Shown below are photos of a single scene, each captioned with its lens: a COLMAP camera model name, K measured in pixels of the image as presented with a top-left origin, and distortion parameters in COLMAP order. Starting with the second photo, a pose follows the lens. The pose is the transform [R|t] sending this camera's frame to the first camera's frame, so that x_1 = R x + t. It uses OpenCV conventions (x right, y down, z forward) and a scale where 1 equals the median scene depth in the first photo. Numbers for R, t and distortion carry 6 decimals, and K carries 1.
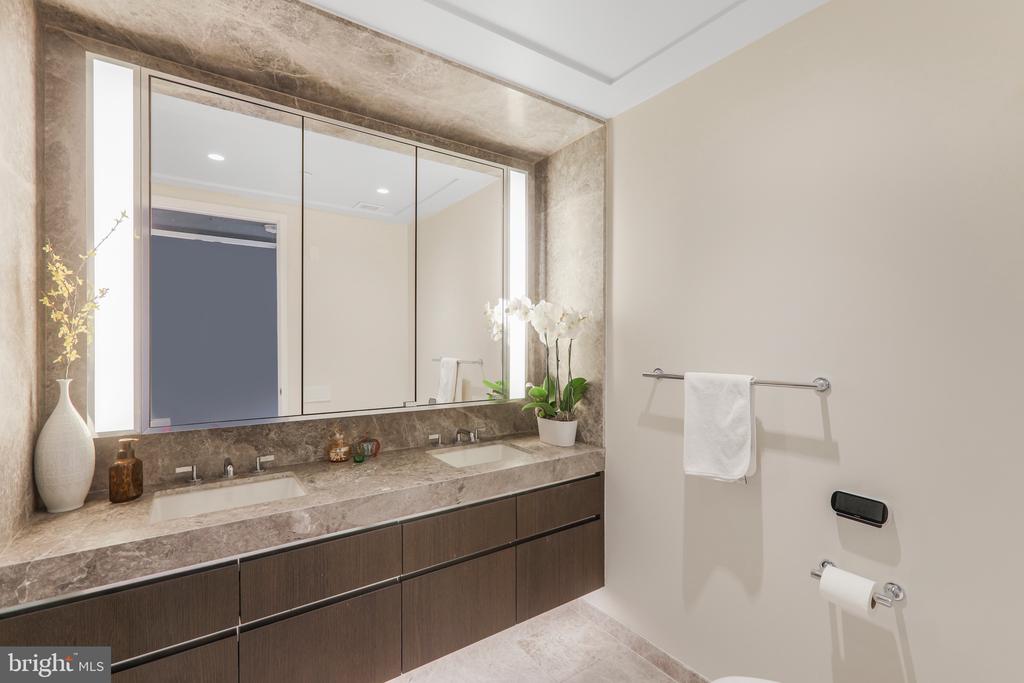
lens RADIAL K [[455.3, 0, 512.0], [0, 455.3, 336.1], [0, 0, 1]] dist [-0.004599, -0.000524]
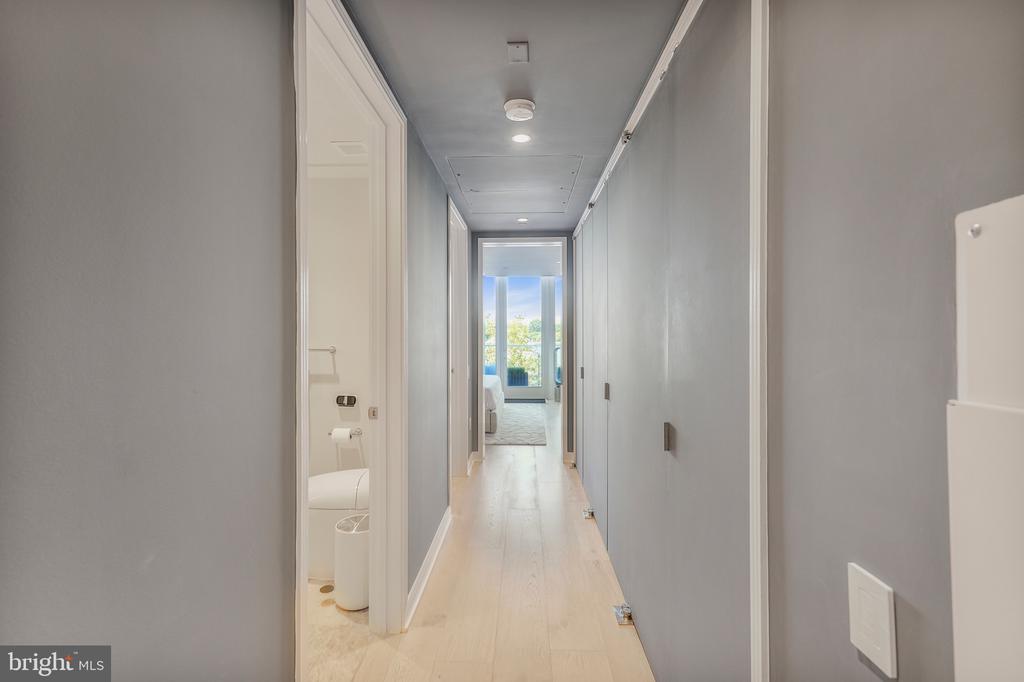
lens RADIAL K [[455.3, 0, 512.0], [0, 455.3, 335.6], [0, 0, 1]] dist [-0.004599, -0.000524]
pose [[0.594324, -0.000395, 0.804225, -0.300401], [-0.012478, 0.999875, 0.009712, 0.000076], [-0.804129, -0.015807, 0.594245, -0.522877]]
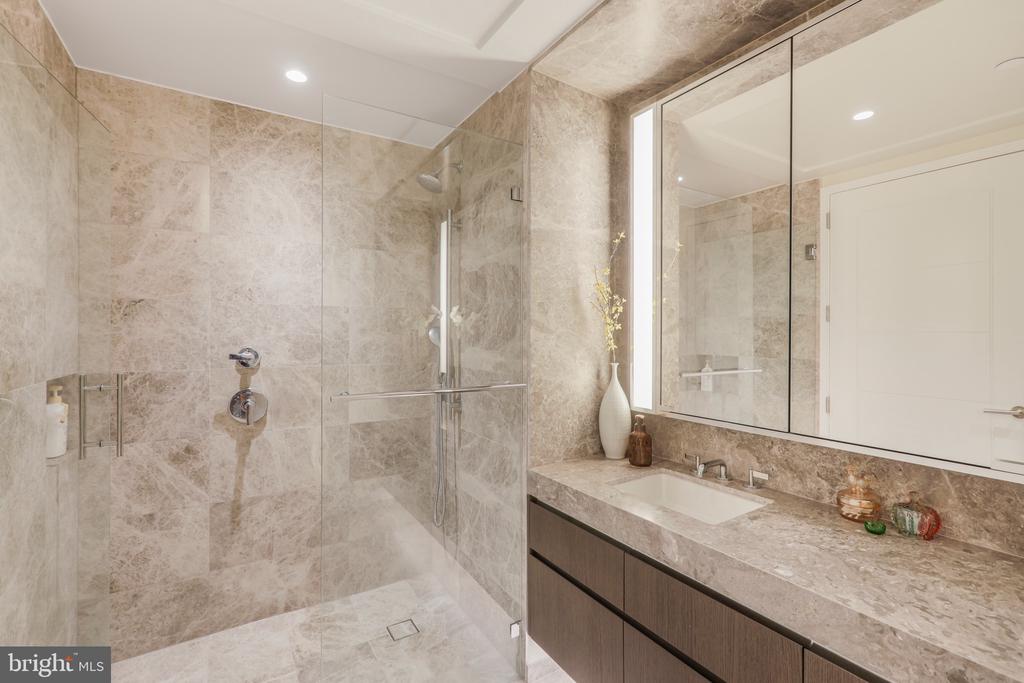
lens RADIAL K [[455.3, 0, 512.0], [0, 455.3, 336.1], [0, 0, 1]] dist [-0.004599, -0.000524]
pose [[-0.054501, 0.000306, -0.998514, 0.350674], [0.012339, 0.999924, -0.000367, 0.006754], [0.998437, -0.012341, -0.054501, 0.635546]]
